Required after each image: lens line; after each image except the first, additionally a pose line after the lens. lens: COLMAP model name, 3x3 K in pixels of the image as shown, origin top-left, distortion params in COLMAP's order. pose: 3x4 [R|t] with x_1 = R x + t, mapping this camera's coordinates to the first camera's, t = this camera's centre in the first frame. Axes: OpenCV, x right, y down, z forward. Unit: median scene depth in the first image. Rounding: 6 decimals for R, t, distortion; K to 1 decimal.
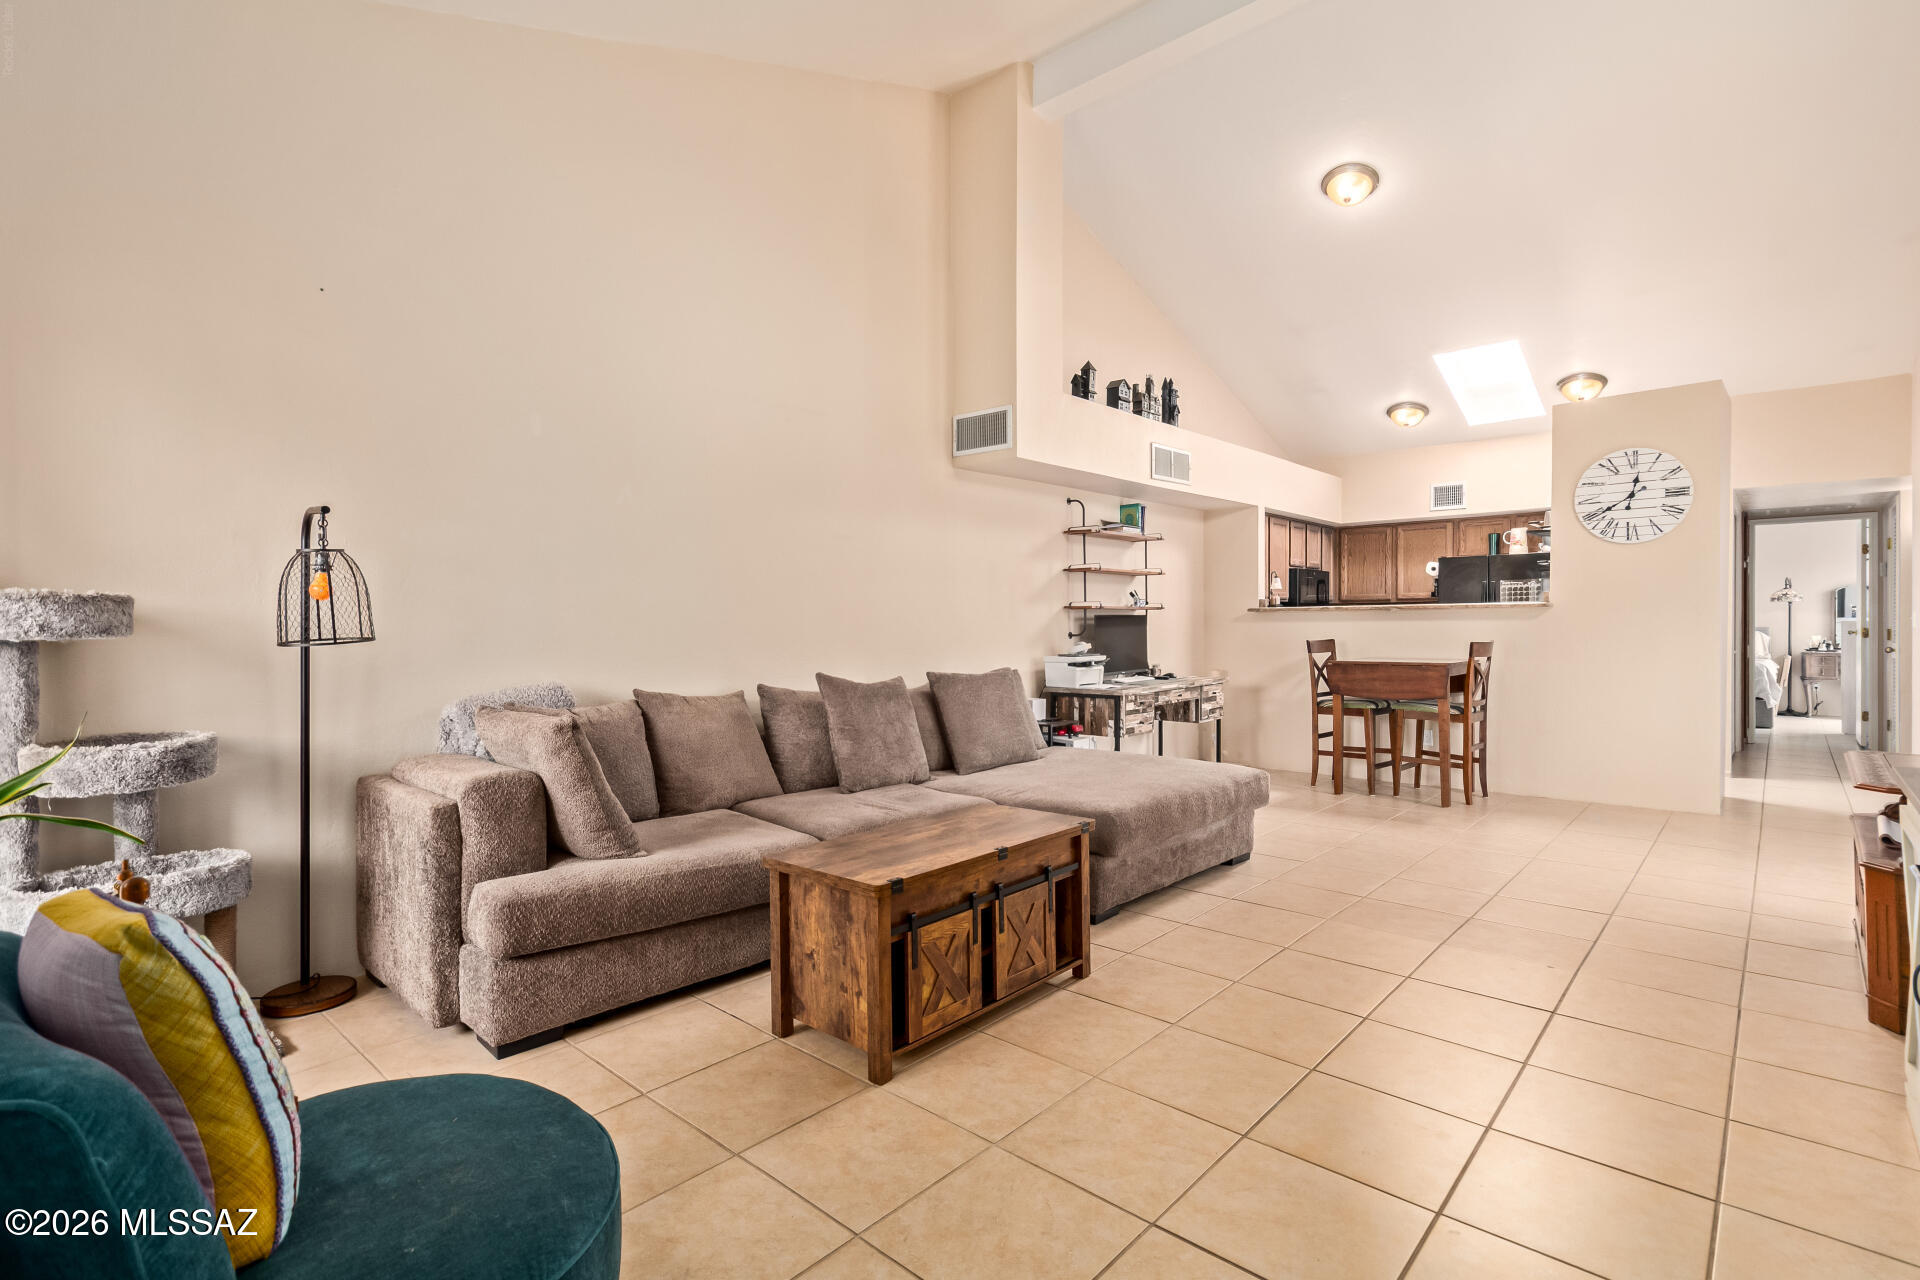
lens RADIAL K [[903.5, 0, 969.5], [0, 903.5, 630.2], [0, 0, 1]] dist [0.004665, 0.000346]
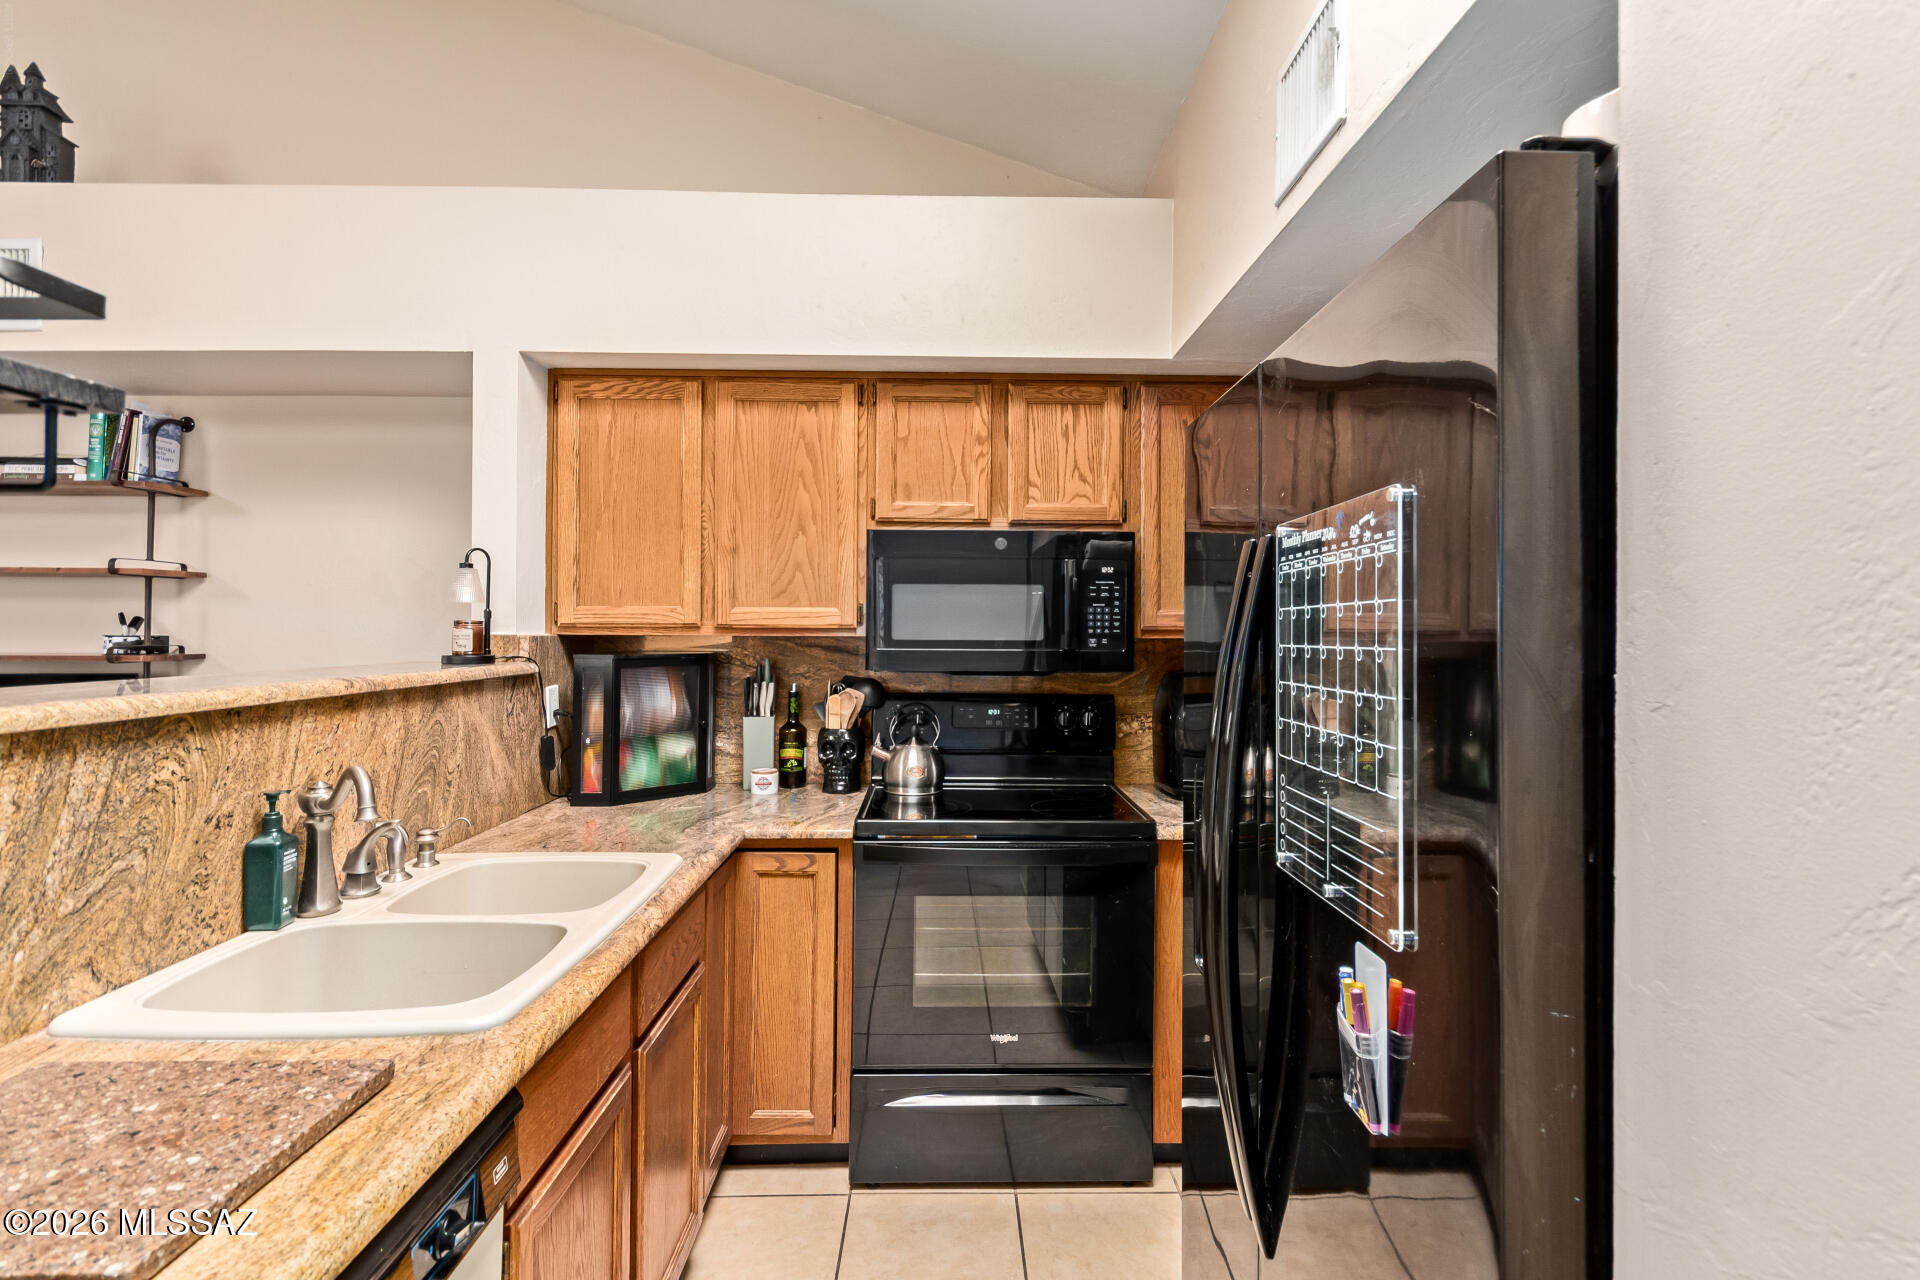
lens RADIAL K [[912.8, 0, 964.4], [0, 912.8, 617.7], [0, 0, 1]] dist [0.003292, 0.001127]
pose [[0.681899, 0.004441, -0.731433, 0.803137], [-0.015132, 0.999853, -0.008036, -0.052255], [0.731290, 0.016547, 0.681866, 1.078338]]
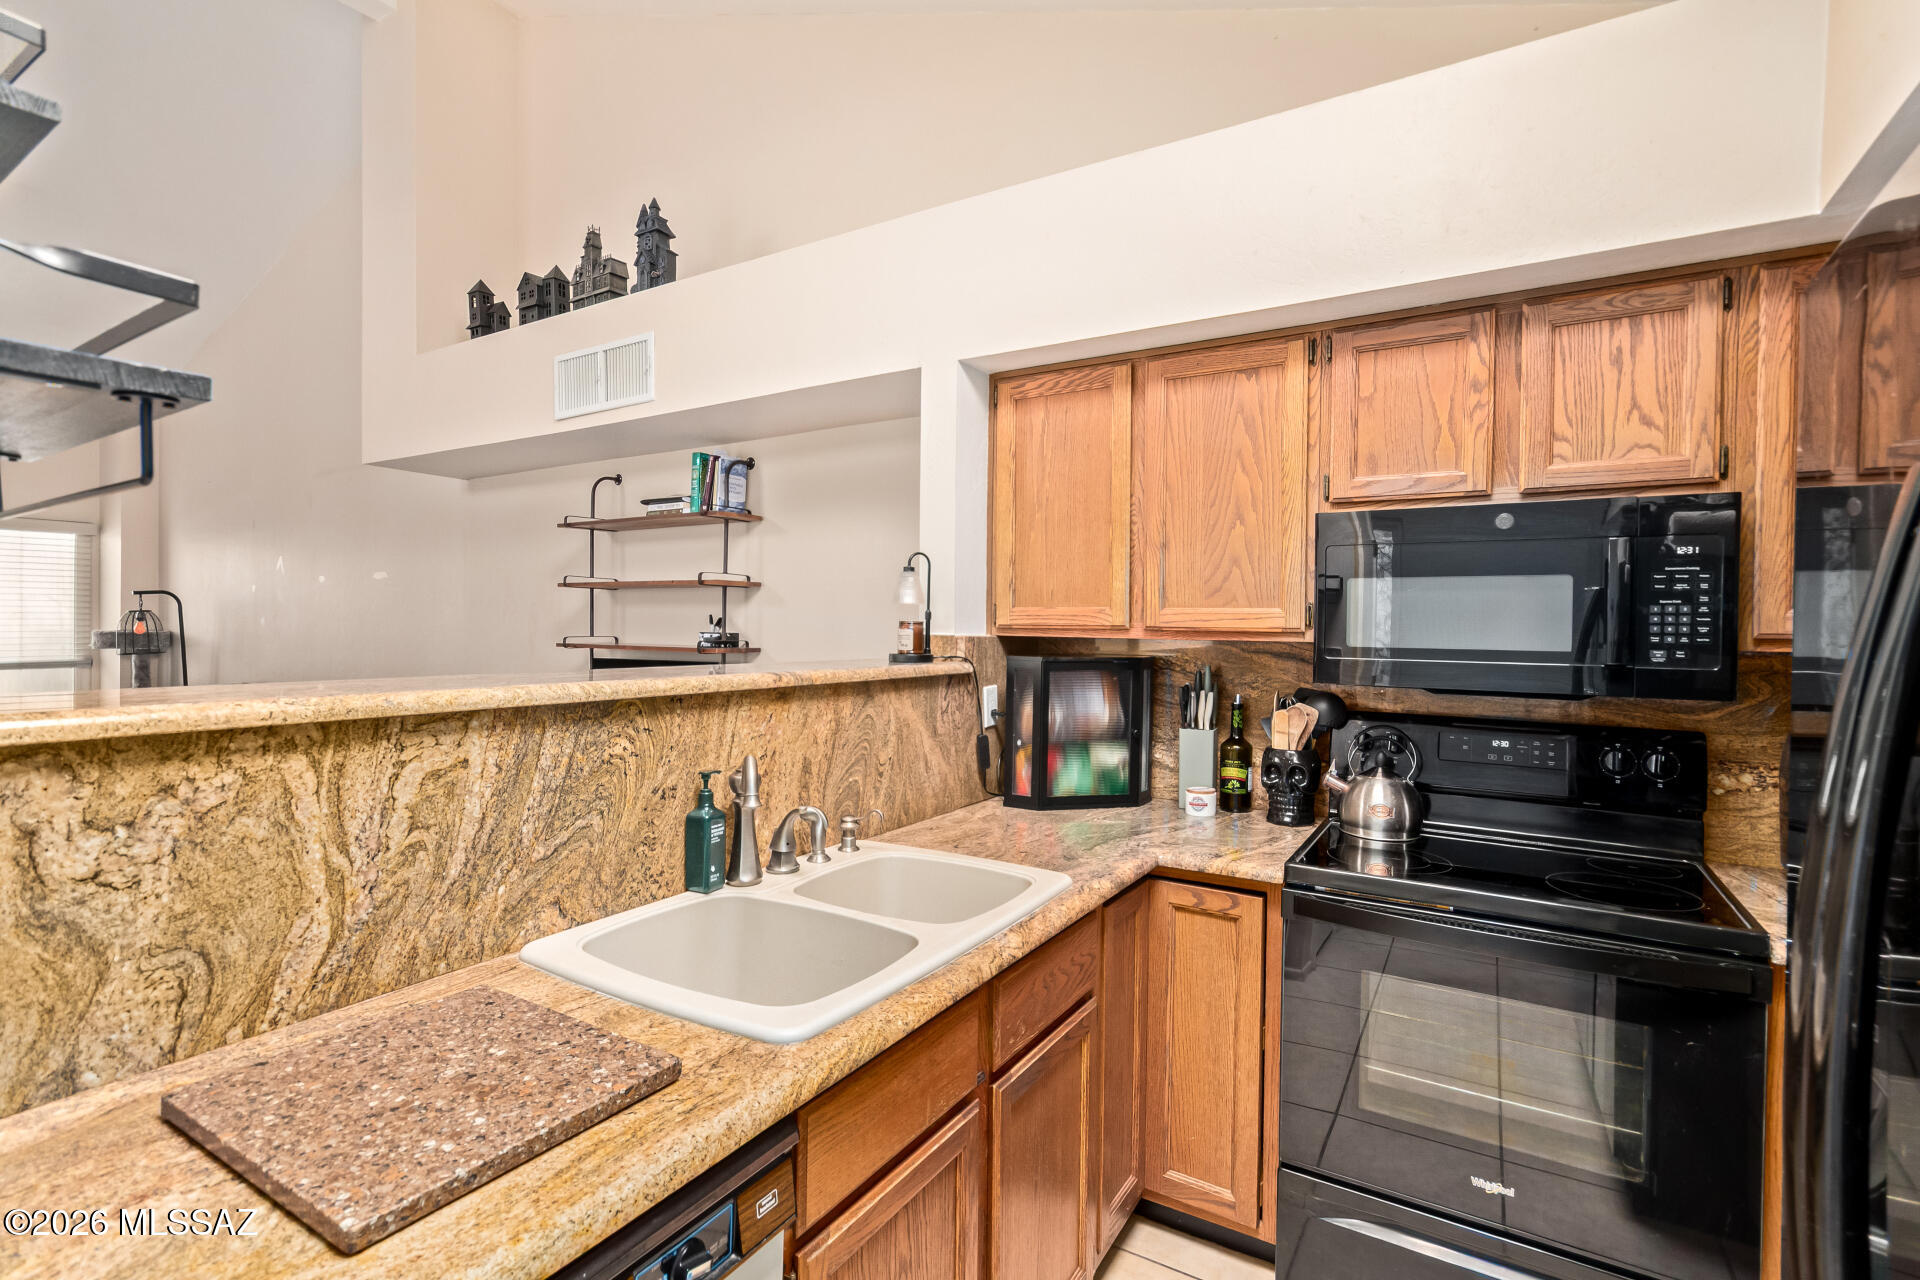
lens RADIAL K [[899.2, 0, 965.9], [0, 899.2, 633.3], [0, 0, 1]] dist [0.005031, 0.001475]
pose [[0.182496, 0.018569, -0.983031, 0.776613], [-0.020382, 0.999678, 0.015100, -0.052190], [0.982995, 0.017280, 0.182816, 1.143531]]
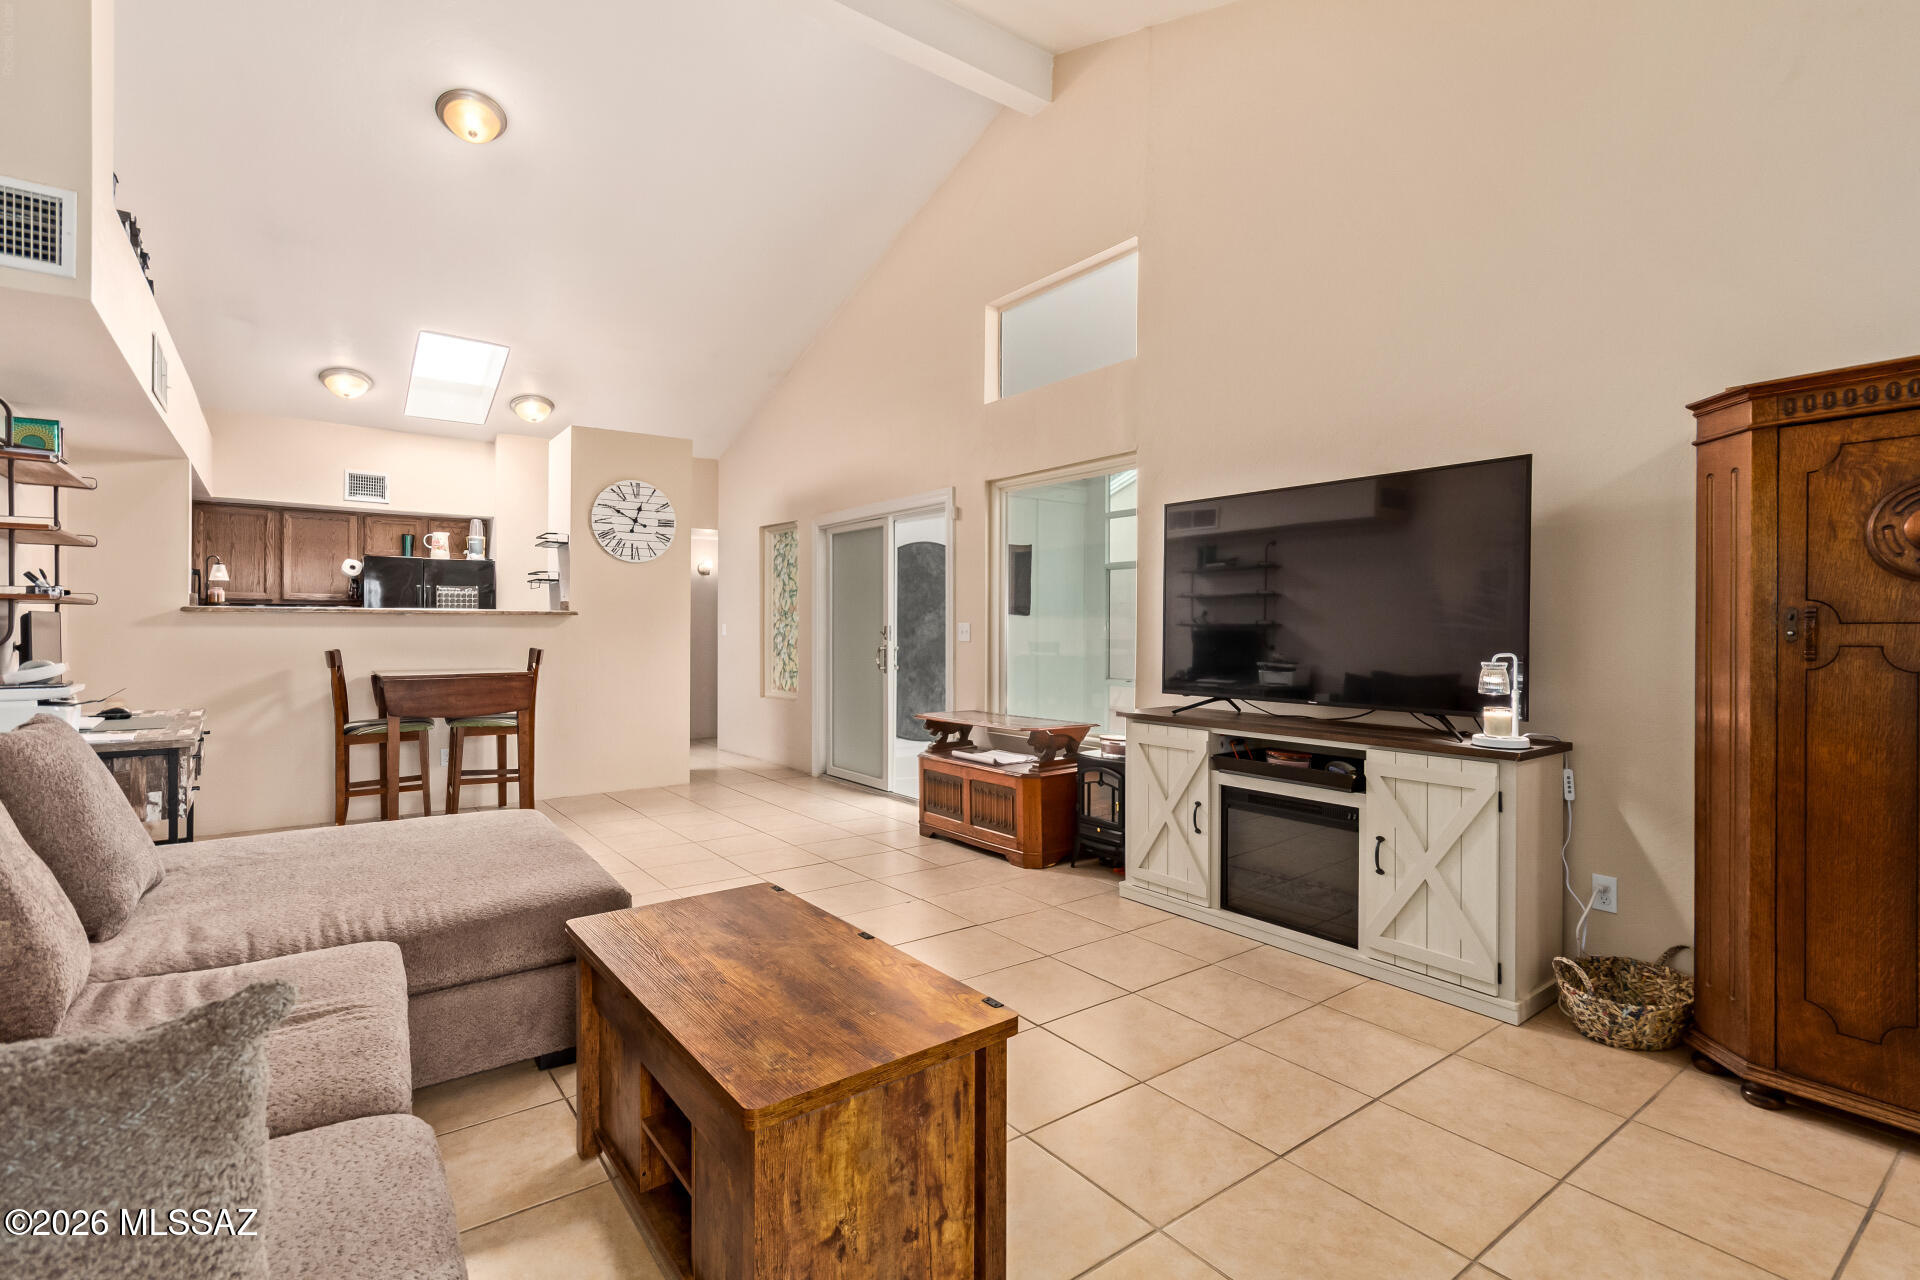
lens RADIAL K [[892.9, 0, 963.2], [0, 892.9, 633.7], [0, 0, 1]] dist [0.004578, 0.000303]
pose [[0.194430, 0.004295, 0.980907, -0.256772], [0.001396, 0.999988, -0.004655, 0.000849], [-0.980915, 0.002274, 0.194421, 0.306702]]
